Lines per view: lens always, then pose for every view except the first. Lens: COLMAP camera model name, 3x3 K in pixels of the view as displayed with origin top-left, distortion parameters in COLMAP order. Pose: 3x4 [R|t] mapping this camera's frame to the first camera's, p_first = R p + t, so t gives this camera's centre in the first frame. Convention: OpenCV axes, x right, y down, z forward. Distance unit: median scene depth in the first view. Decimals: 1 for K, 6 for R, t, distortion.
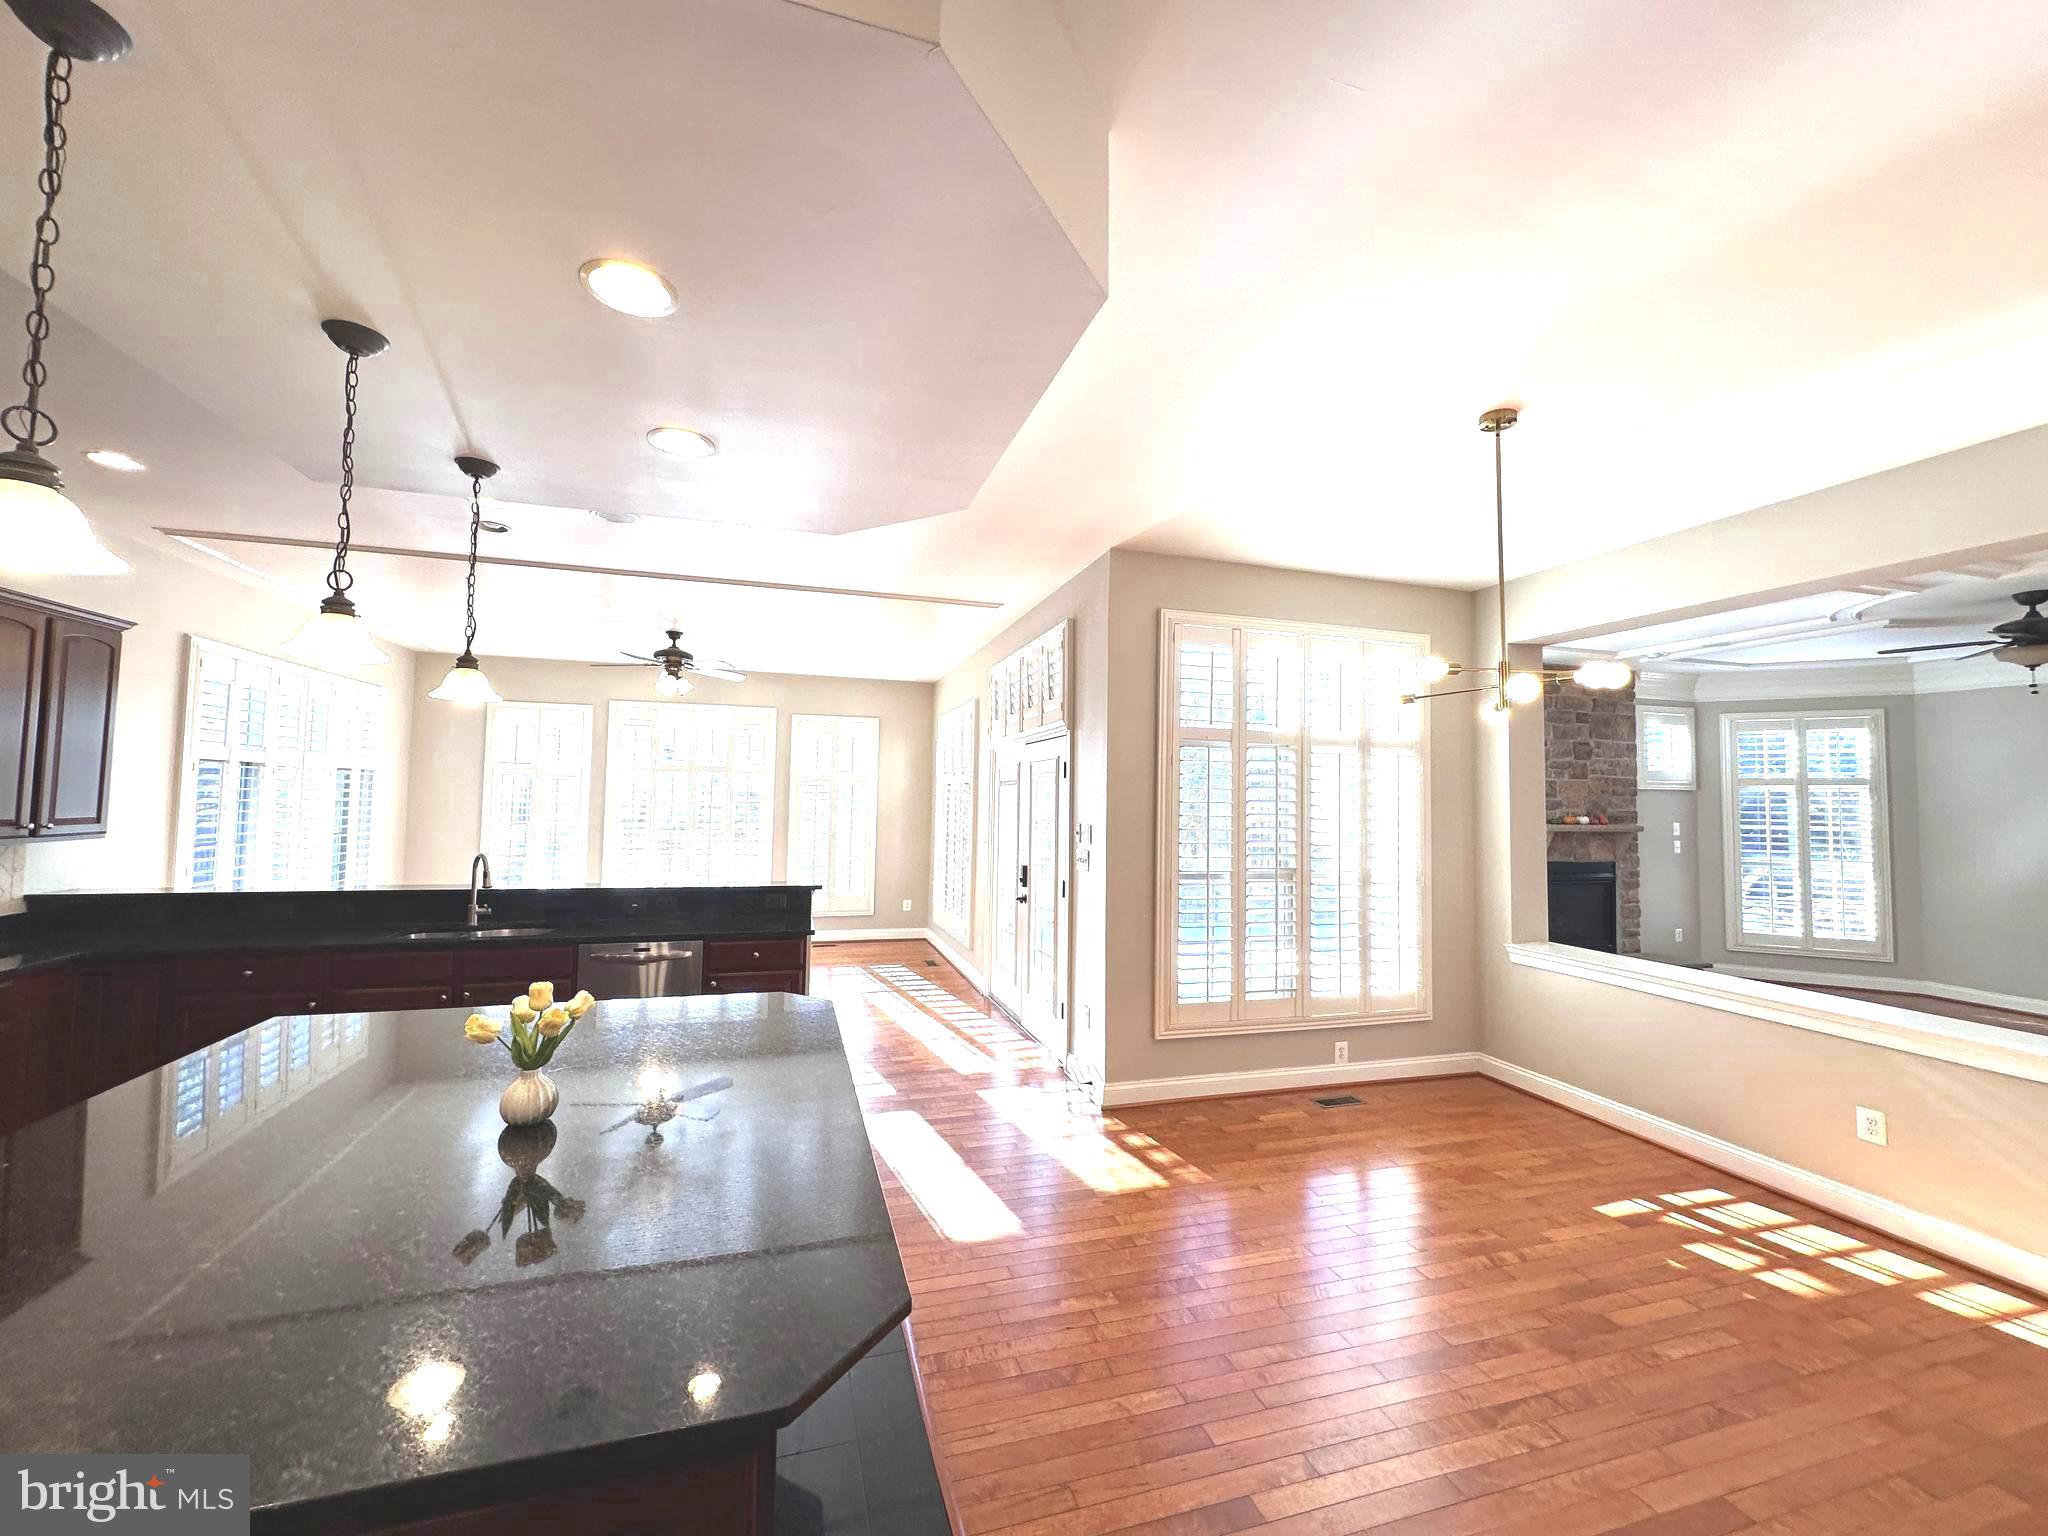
lens RADIAL K [[812.3, 0, 1034.7], [0, 812.3, 762.3], [0, 0, 1]] dist [-0.002248, 0.000665]
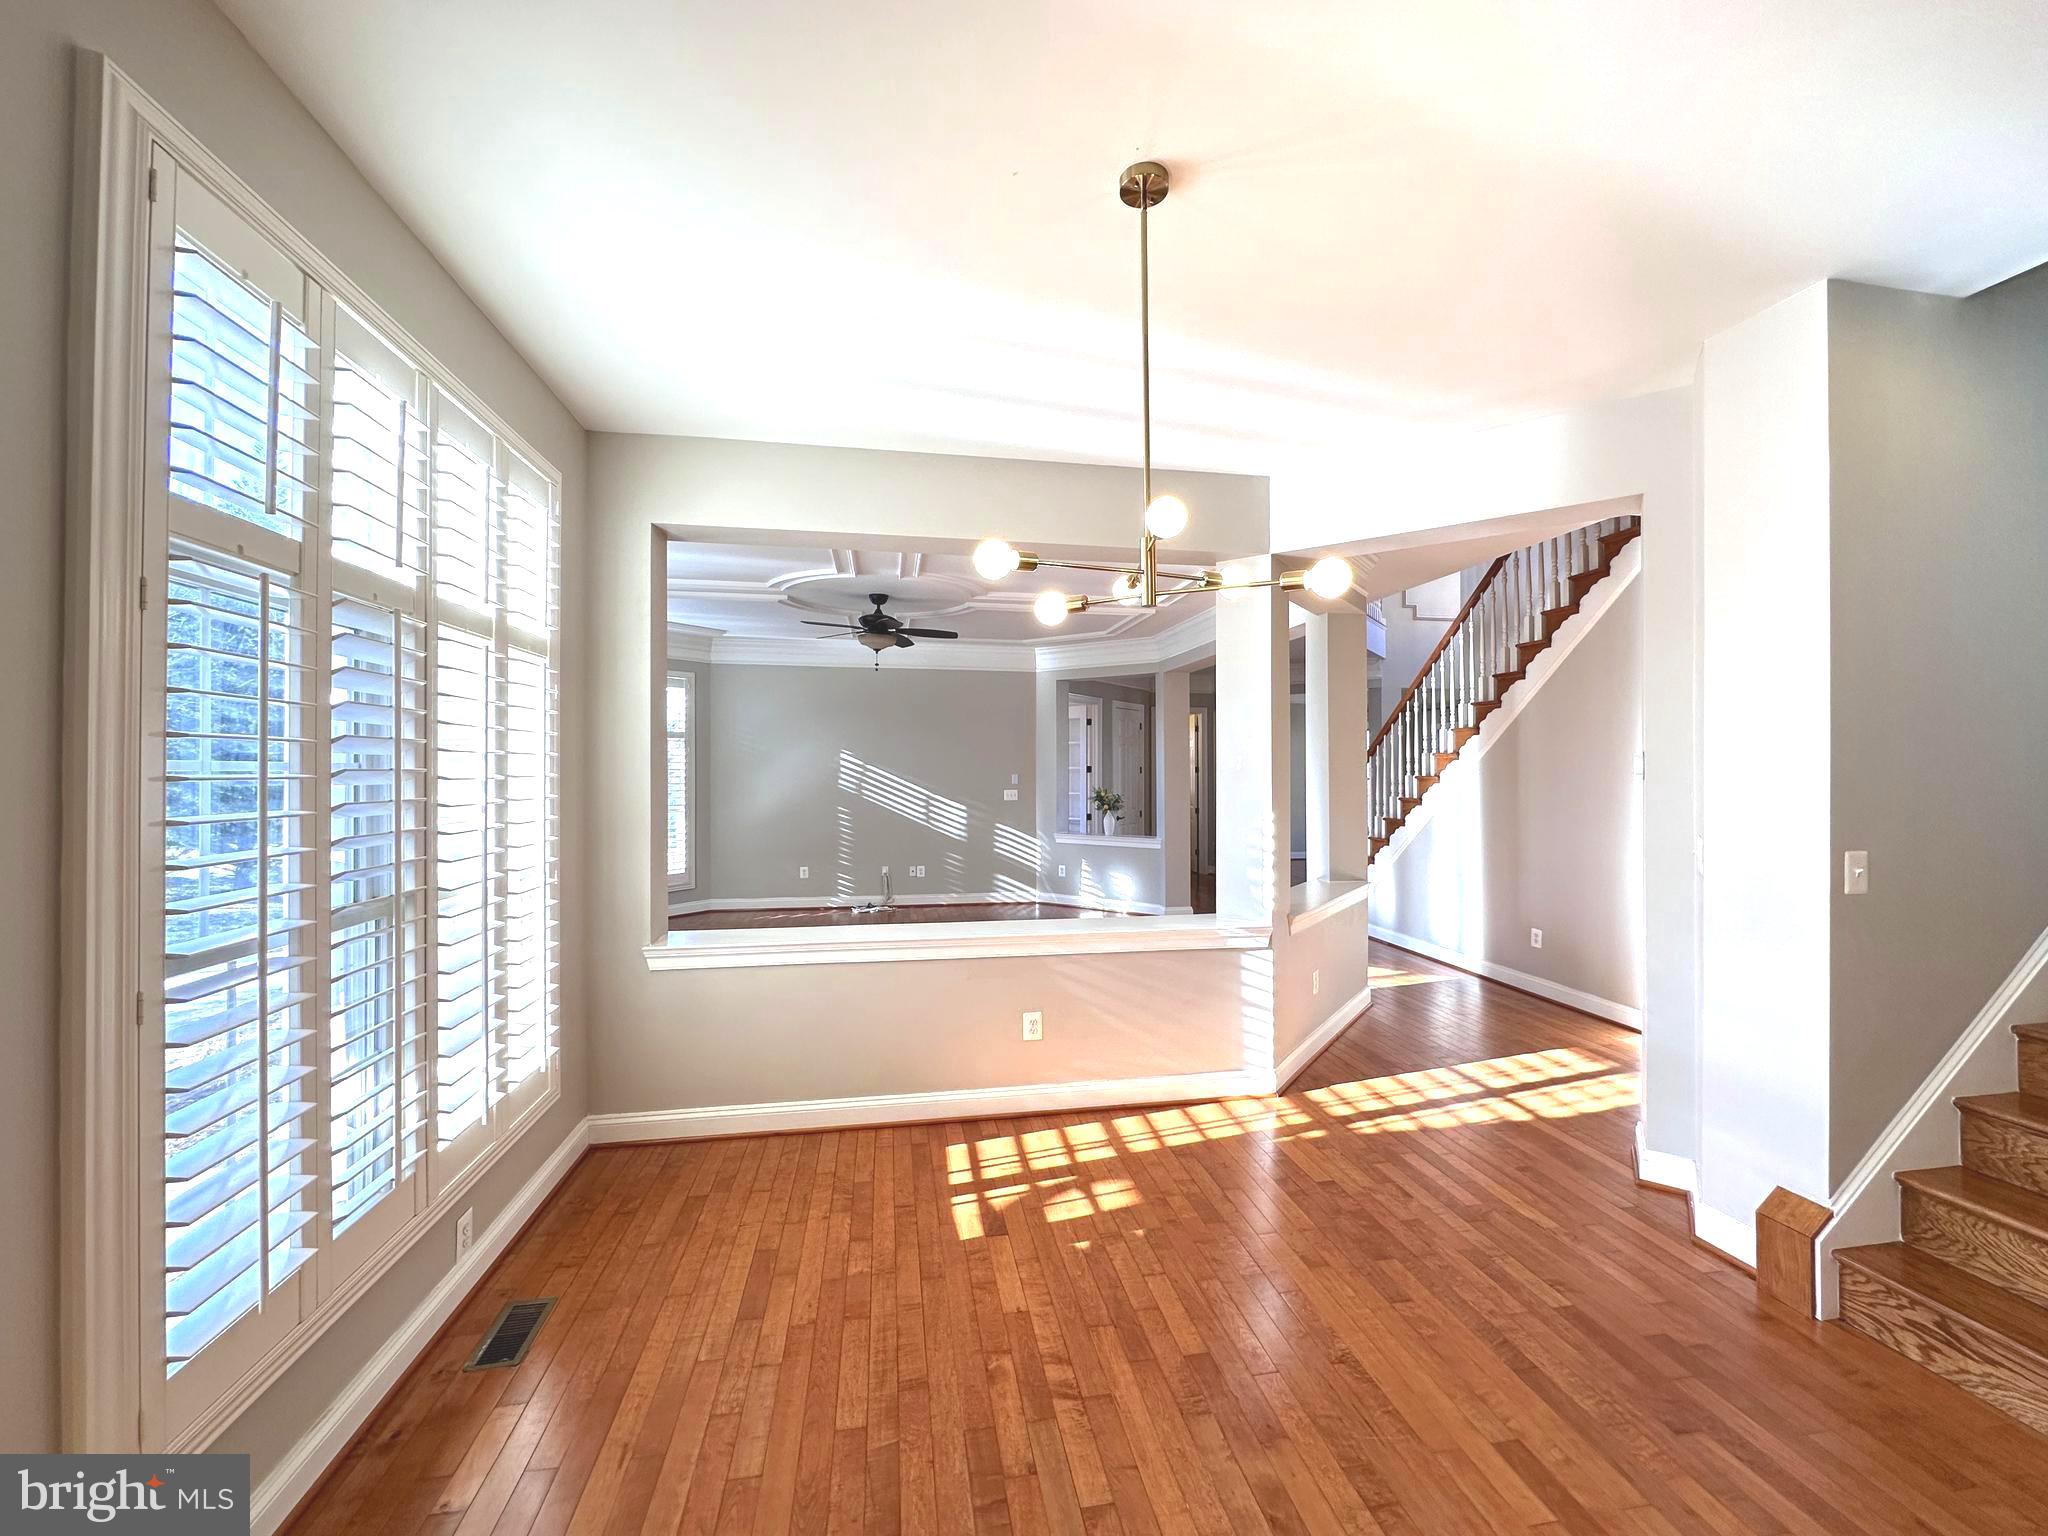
lens RADIAL K [[812.3, 0, 1020.8], [0, 812.3, 757.3], [0, 0, 1]] dist [-0.002248, 0.000665]
pose [[0.132820, -0.003602, 0.991134, -0.083021], [-0.045391, 0.998922, 0.009713, 0.038749], [-0.990100, -0.046279, 0.132514, 0.622867]]
